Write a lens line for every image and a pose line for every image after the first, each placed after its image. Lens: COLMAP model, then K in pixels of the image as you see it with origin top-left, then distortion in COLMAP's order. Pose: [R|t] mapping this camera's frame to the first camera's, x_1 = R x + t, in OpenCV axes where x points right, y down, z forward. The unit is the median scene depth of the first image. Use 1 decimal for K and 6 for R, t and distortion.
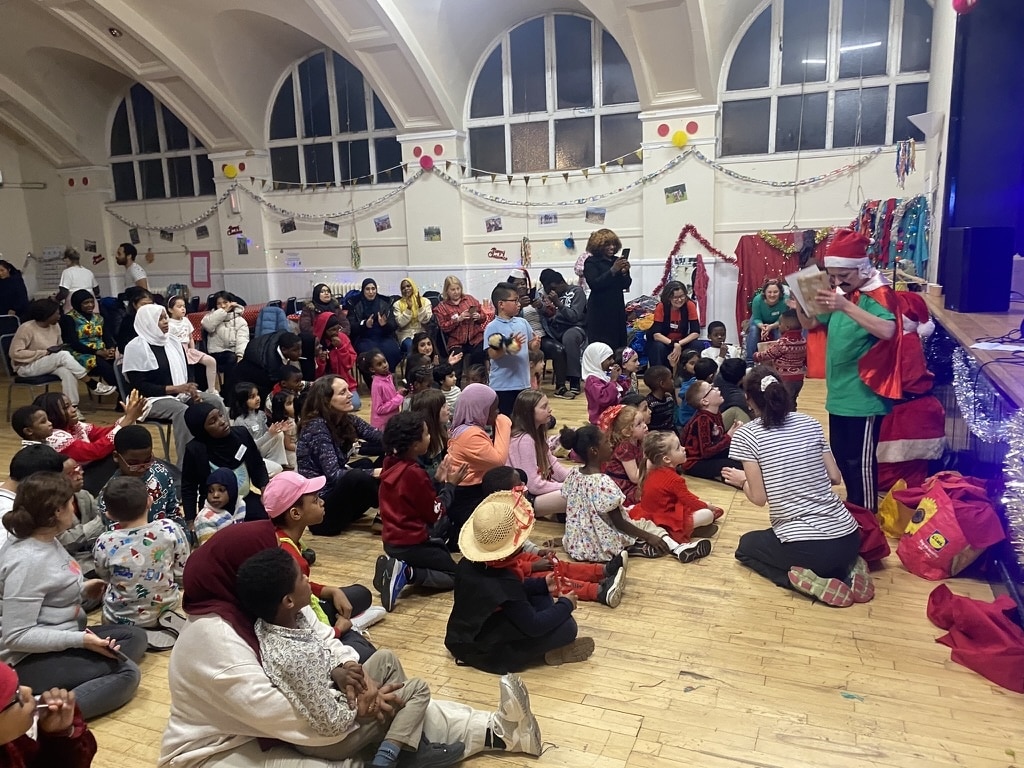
lens RADIAL K [[722.4, 0, 510.9], [0, 722.4, 383.0], [0, 0, 1]] dist [0.001131, 0.000011]
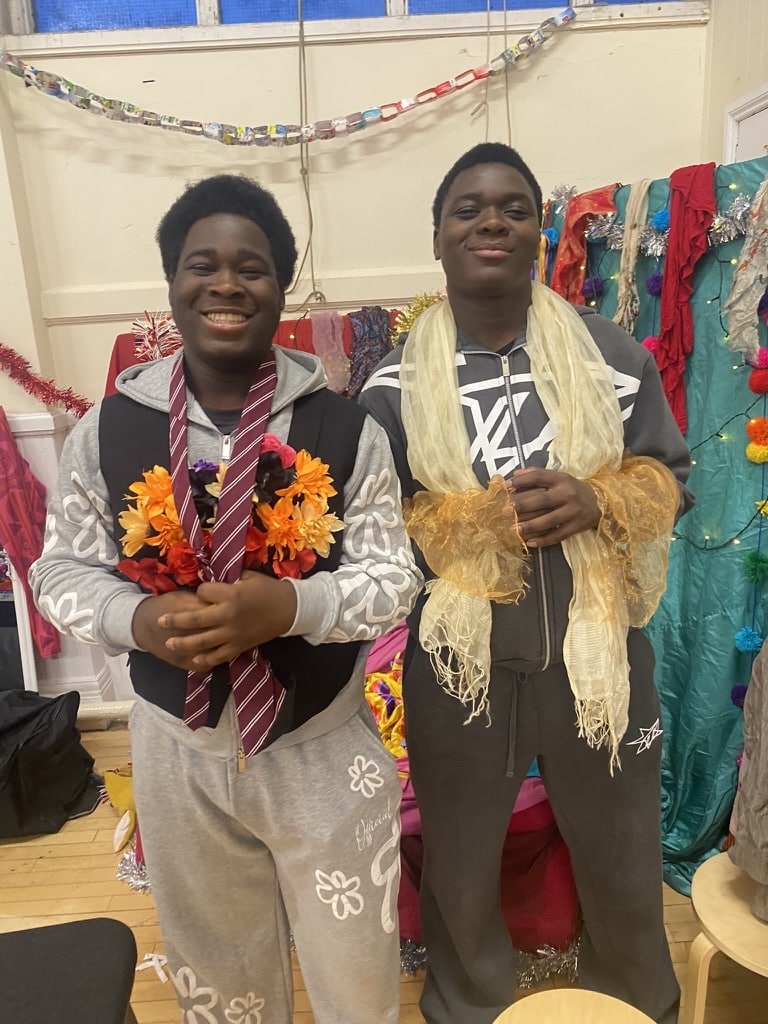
lens RADIAL K [[781.7, 0, 384.1], [0, 781.7, 513.8], [0, 0, 1]] dist [0.020518, -0.004743]
pose [[0.900471, -0.121187, 0.417690, 0.265774], [0.101789, 0.992445, 0.068504, -0.143420], [-0.422836, -0.019170, 0.906003, 0.676307]]
